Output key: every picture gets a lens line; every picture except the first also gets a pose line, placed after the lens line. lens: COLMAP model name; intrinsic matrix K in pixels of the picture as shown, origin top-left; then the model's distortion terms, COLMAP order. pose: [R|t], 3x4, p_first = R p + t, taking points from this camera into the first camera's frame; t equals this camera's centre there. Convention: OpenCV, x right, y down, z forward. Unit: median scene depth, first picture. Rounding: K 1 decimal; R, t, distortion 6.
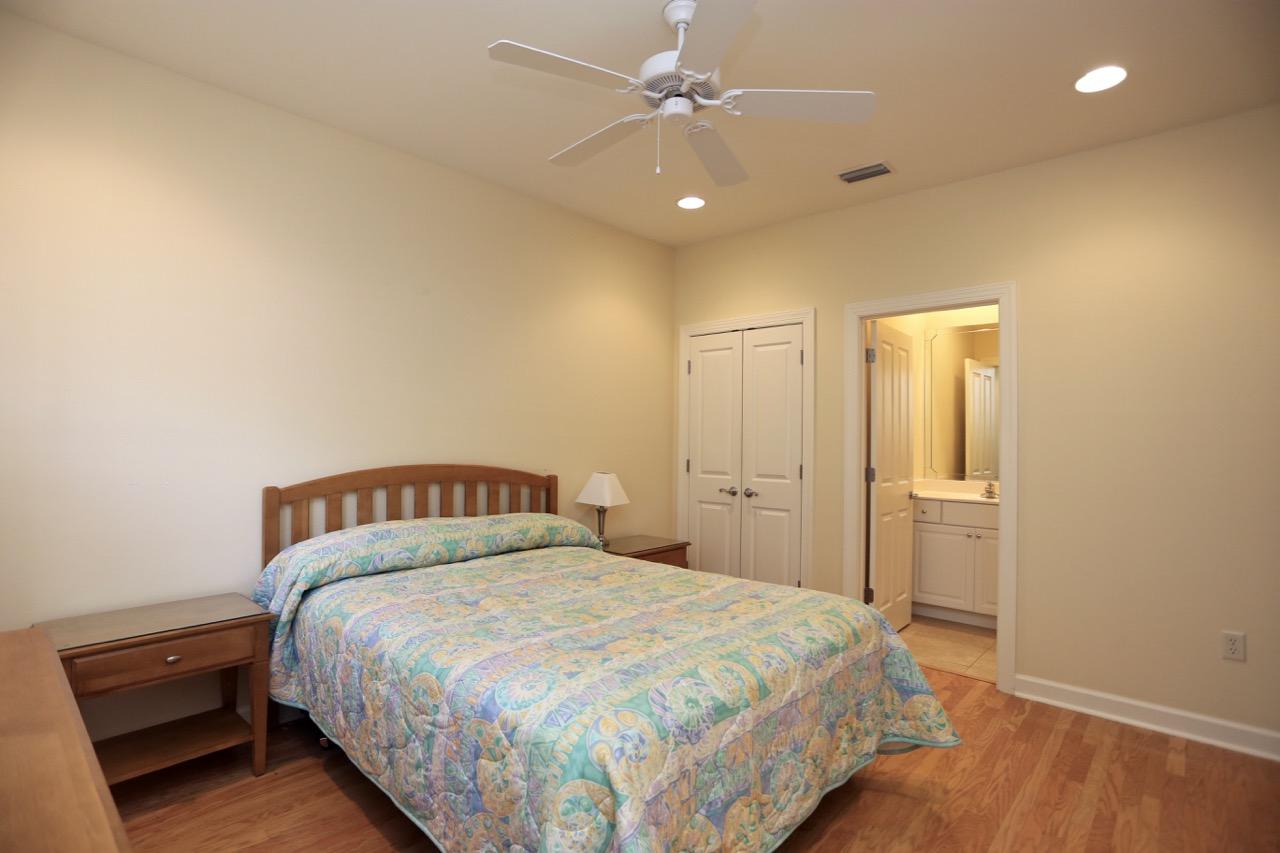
lens RADIAL K [[621.7, 0, 632.8], [0, 621.7, 426.9], [0, 0, 1]] dist [-0.059281, 0.001475]
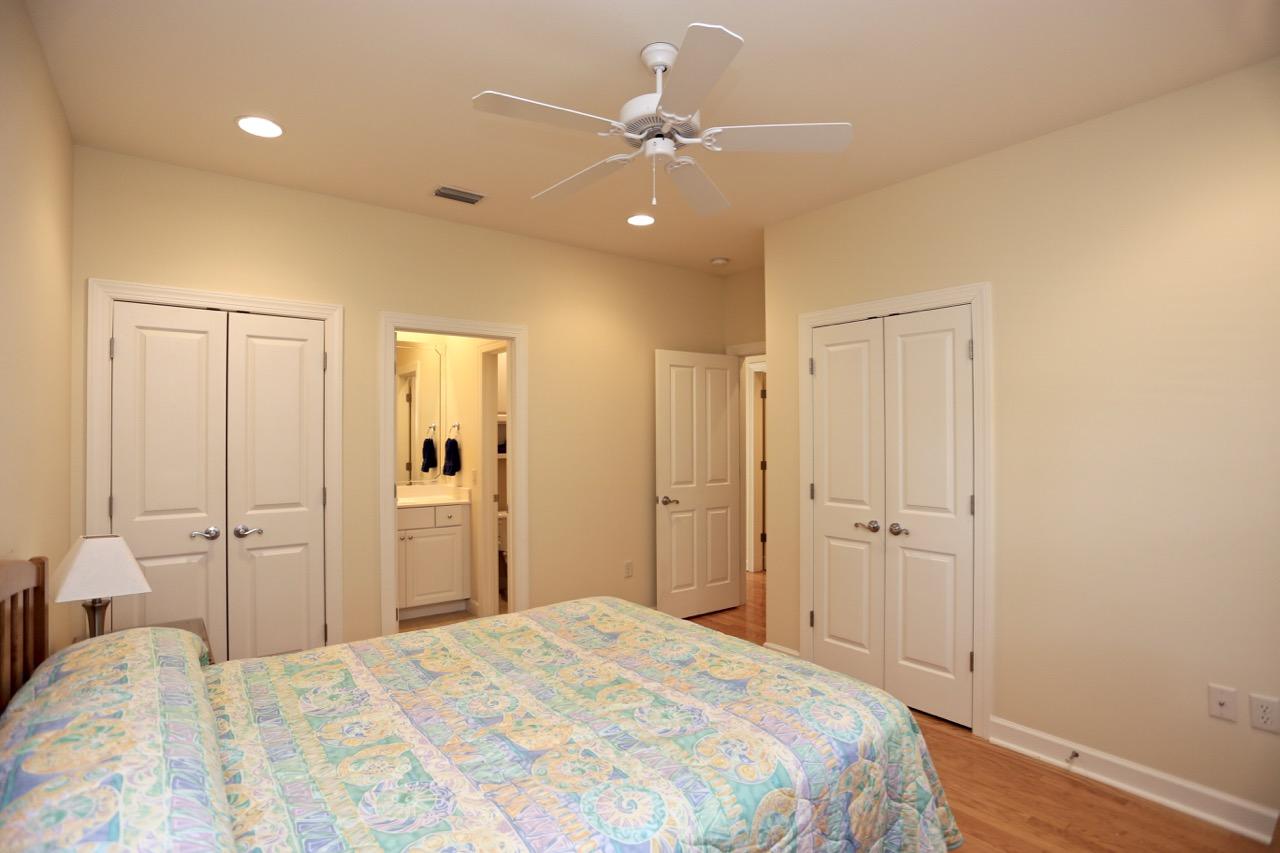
lens RADIAL K [[621.7, 0, 632.8], [0, 621.7, 426.9], [0, 0, 1]] dist [-0.059281, 0.001475]
pose [[0.167603, 0.002119, 0.985852, -0.804040], [-0.014087, 0.999901, 0.000245, -0.046760], [-0.985754, -0.013929, 0.167616, 0.743338]]
